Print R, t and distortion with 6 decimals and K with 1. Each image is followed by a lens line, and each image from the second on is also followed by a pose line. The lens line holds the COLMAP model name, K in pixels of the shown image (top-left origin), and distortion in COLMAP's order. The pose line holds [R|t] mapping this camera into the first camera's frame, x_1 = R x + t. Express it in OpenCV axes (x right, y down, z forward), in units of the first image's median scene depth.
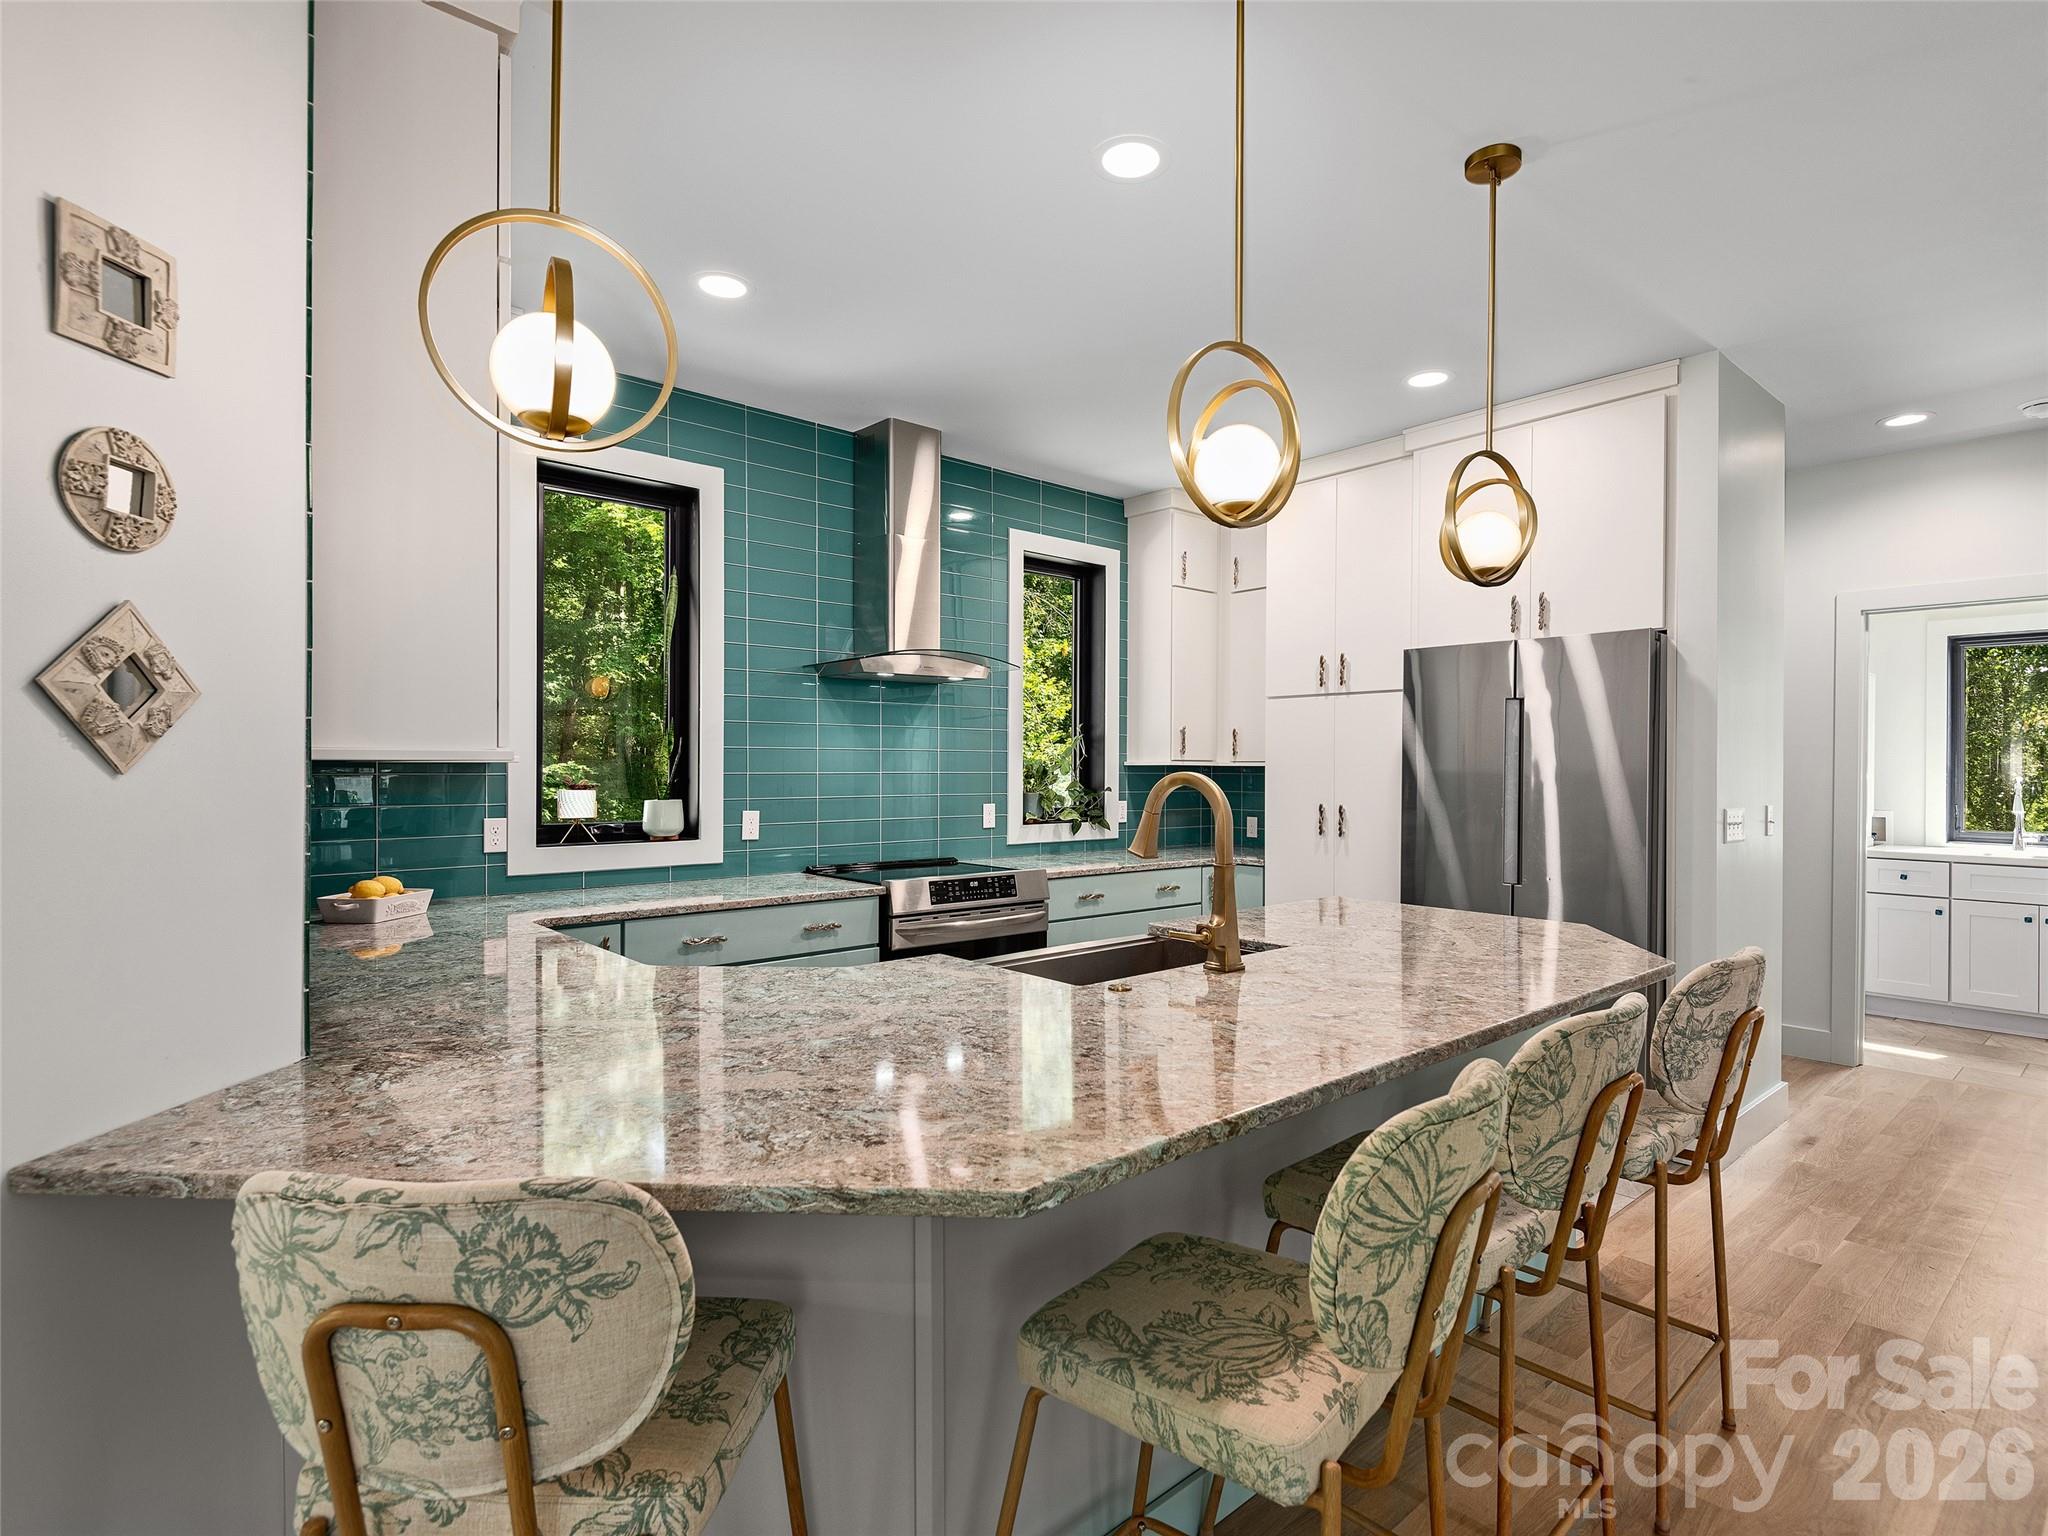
lens RADIAL K [[1034.9, 0, 1056.8], [0, 1034.9, 763.6], [0, 0, 1]] dist [0.014800, -0.002475]
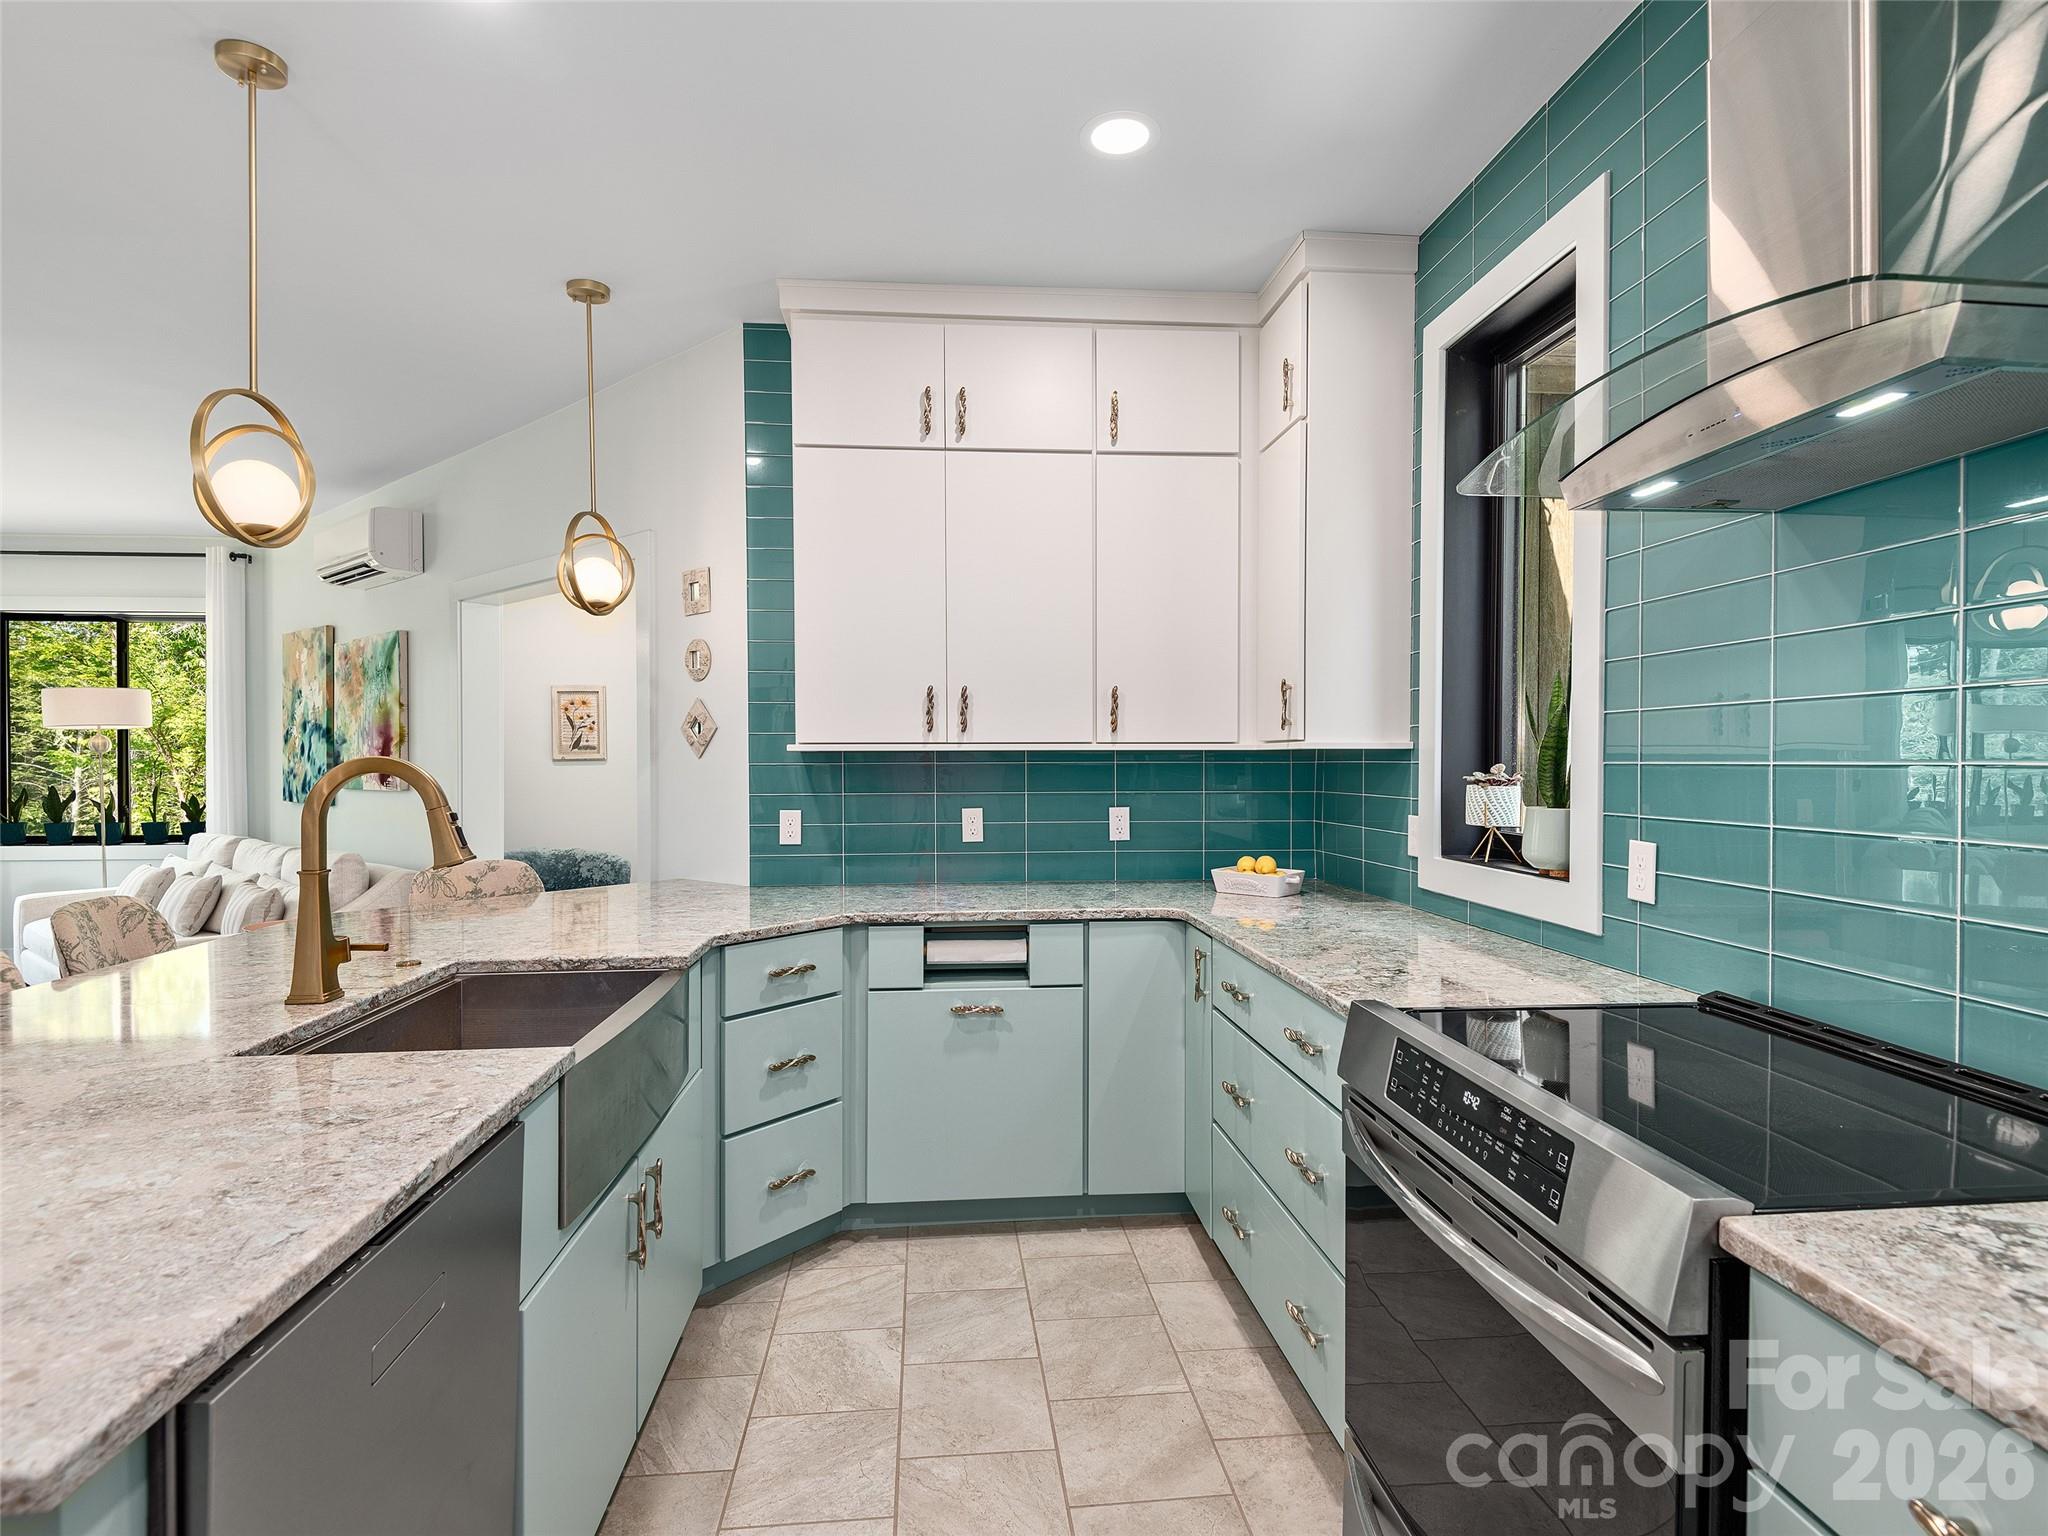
lens RADIAL K [[1034.9, 0, 996.5], [0, 1034.9, 772.6], [0, 0, 1]] dist [0.014800, -0.002475]
pose [[-0.605020, 0.012156, -0.796118, 0.283222], [0.005314, 0.999923, 0.011230, 0.006426], [0.796193, 0.002564, -0.605038, 1.102192]]
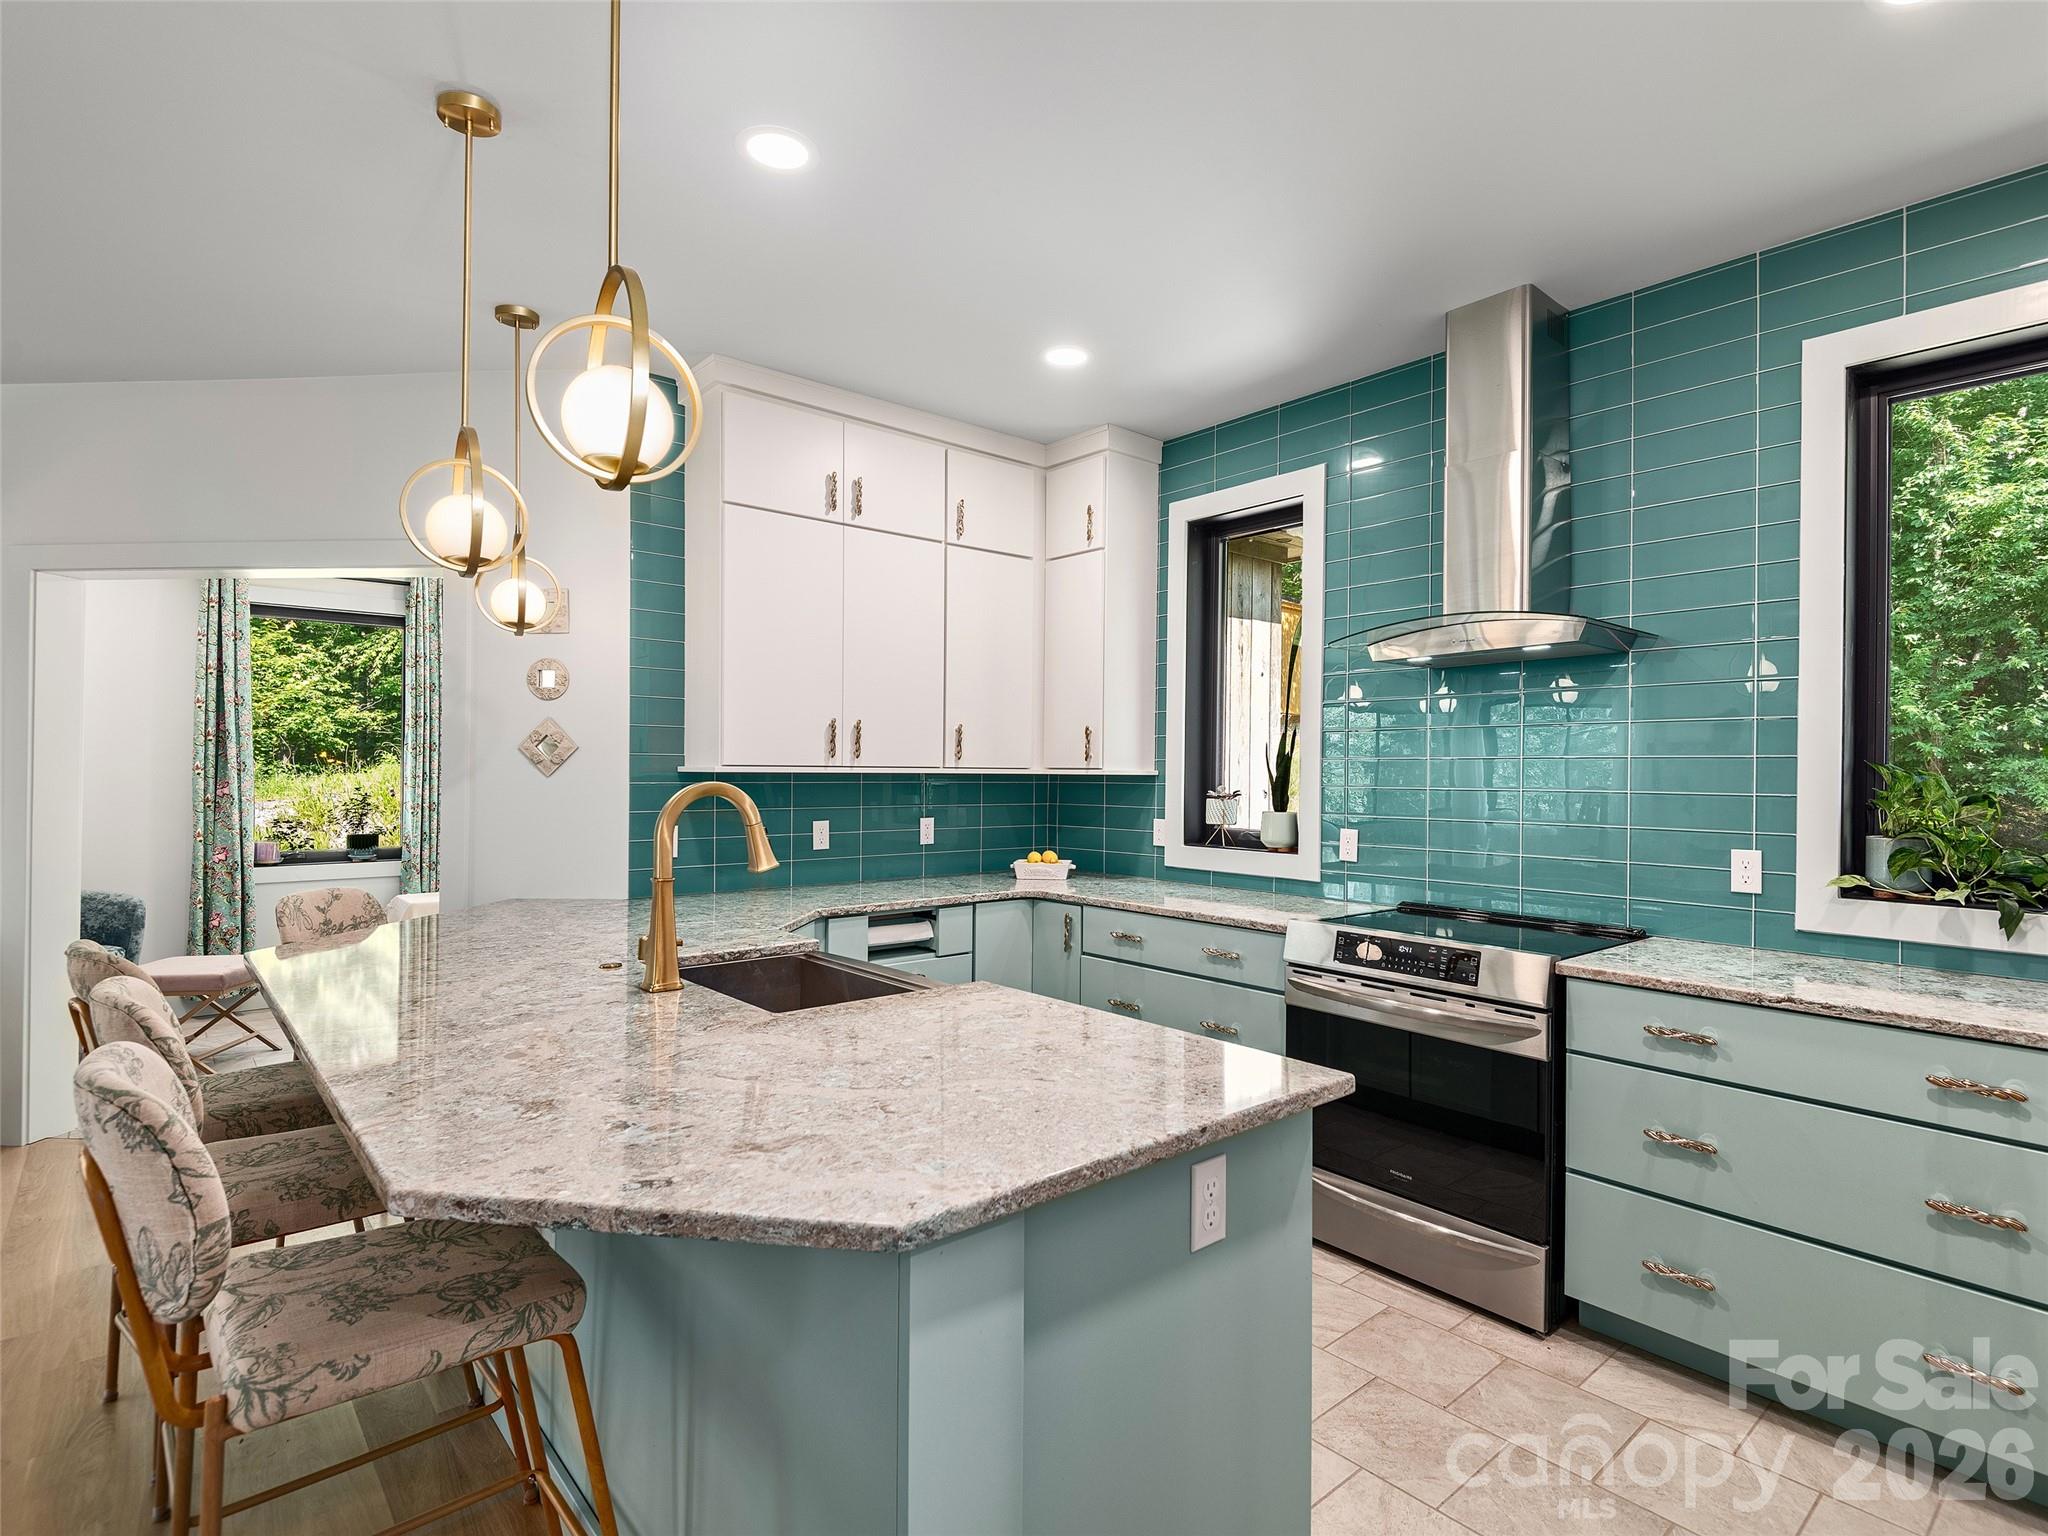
lens RADIAL K [[1034.9, 0, 1037.0], [0, 1034.9, 769.8], [0, 0, 1]] dist [0.014800, -0.002475]
pose [[-0.020057, -0.003950, -0.999791, 0.637623], [-0.003236, 0.999987, -0.003886, -0.001549], [0.999794, 0.003157, -0.020069, 0.782174]]
